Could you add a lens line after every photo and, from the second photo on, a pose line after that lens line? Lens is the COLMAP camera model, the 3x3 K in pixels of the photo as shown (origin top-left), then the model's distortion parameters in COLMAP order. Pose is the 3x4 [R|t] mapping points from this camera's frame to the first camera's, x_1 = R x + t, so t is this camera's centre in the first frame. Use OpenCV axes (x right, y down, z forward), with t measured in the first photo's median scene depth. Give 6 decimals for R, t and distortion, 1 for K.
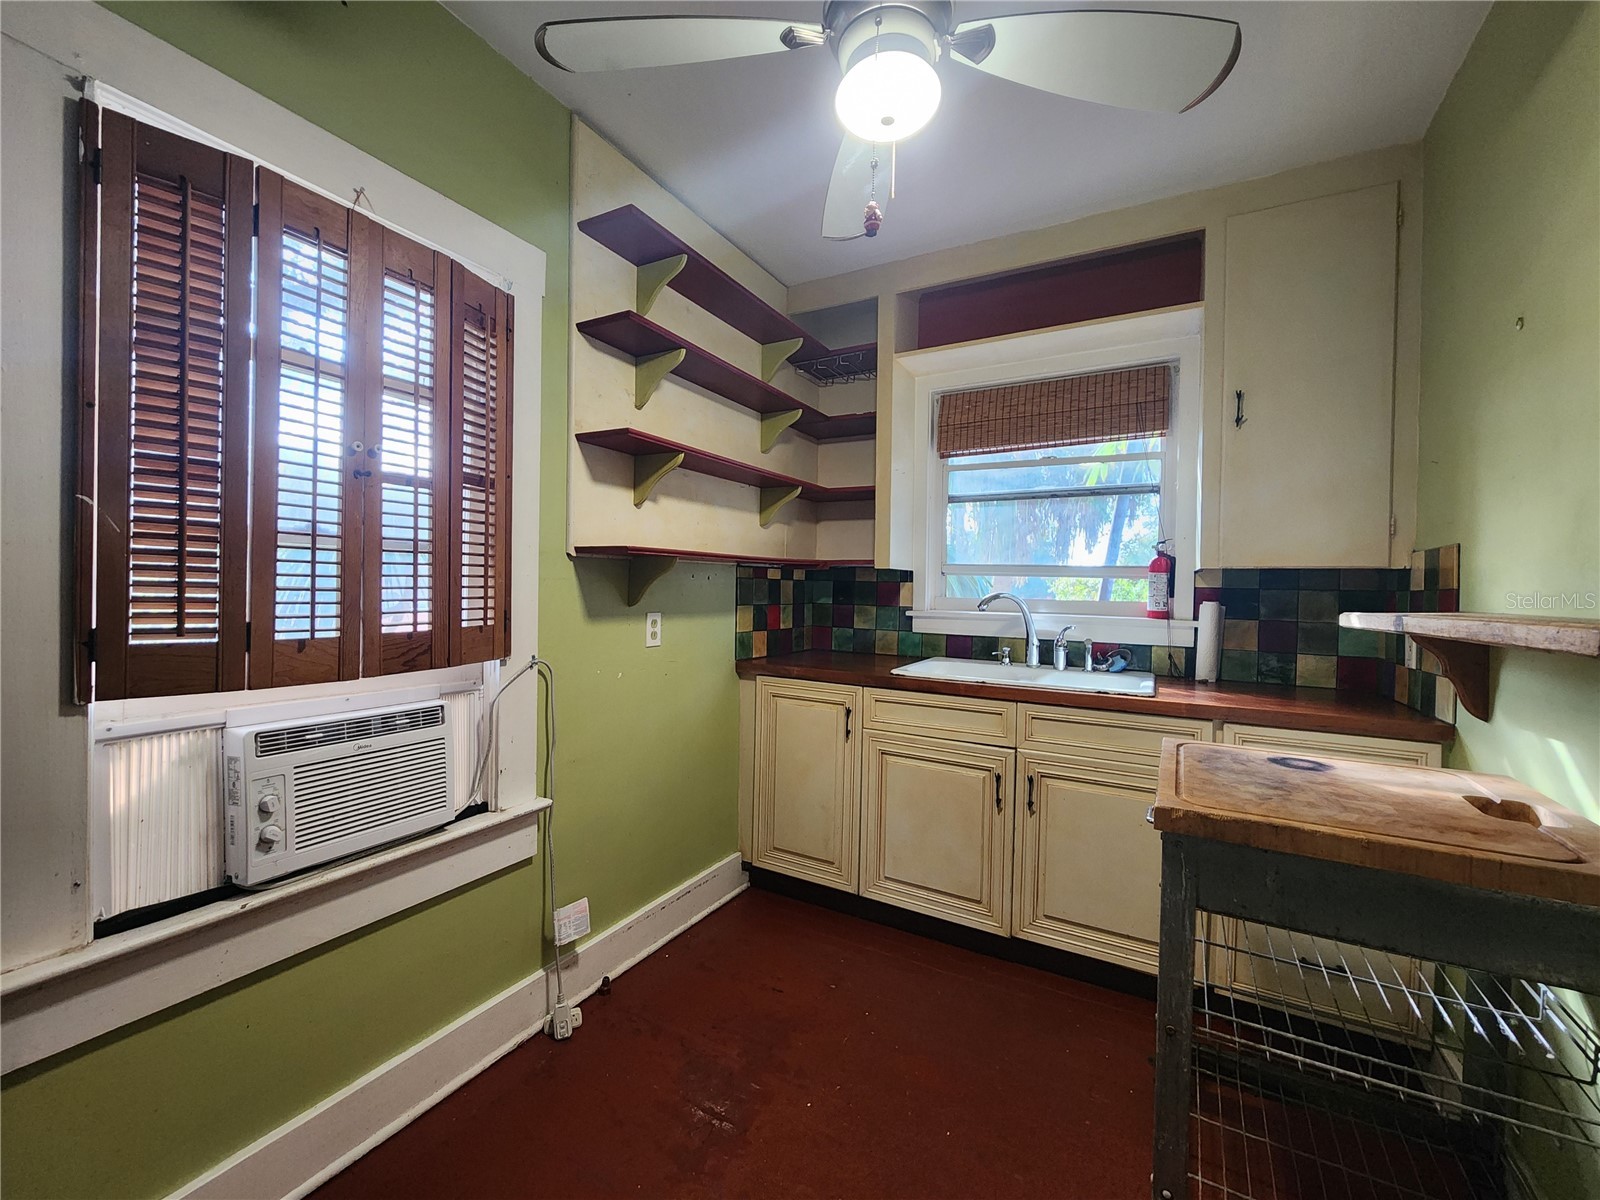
lens RADIAL K [[653.3, 0, 805.9], [0, 653.3, 604.6], [0, 0, 1]] dist [-0.000947, 0.000102]
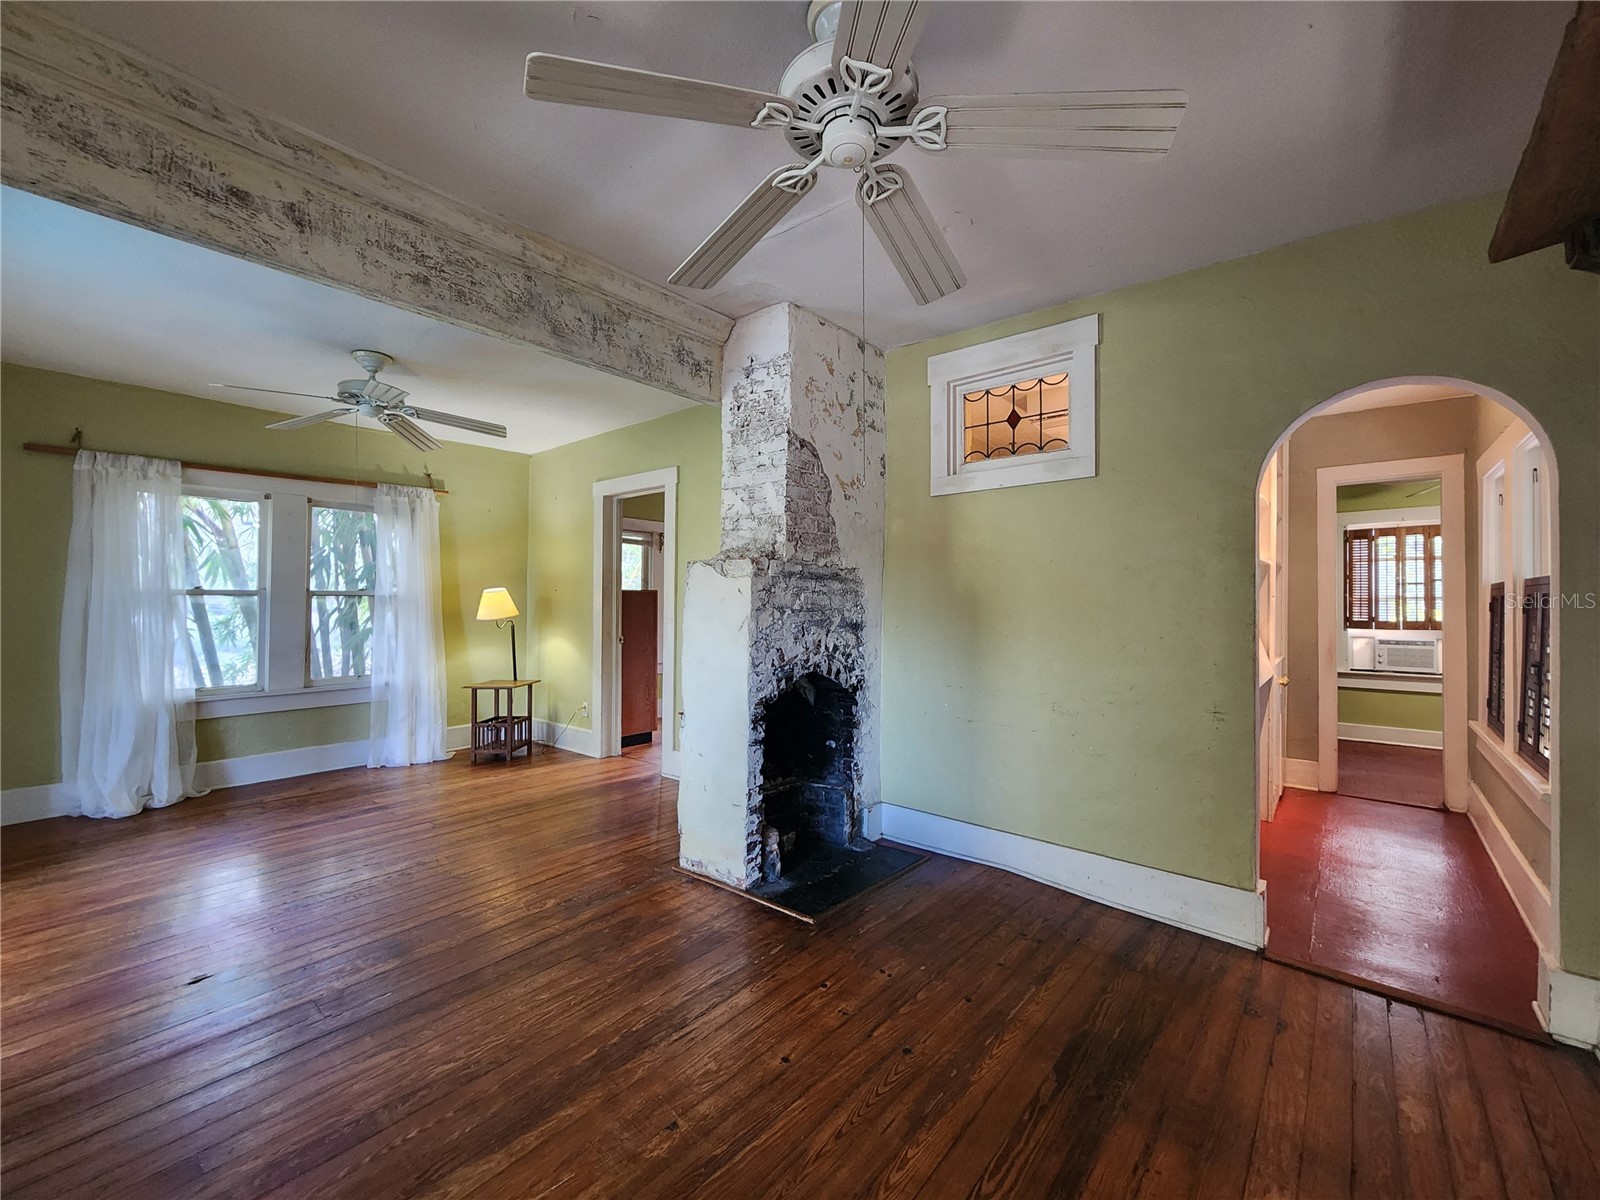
lens RADIAL K [[653.3, 0, 804.5], [0, 653.3, 603.0], [0, 0, 1]] dist [-0.000947, 0.000102]
pose [[-0.186583, -0.021467, -0.982205, 4.824036], [-0.017624, 0.999673, -0.018501, 0.089969], [0.982281, 0.013858, -0.186901, -2.335736]]
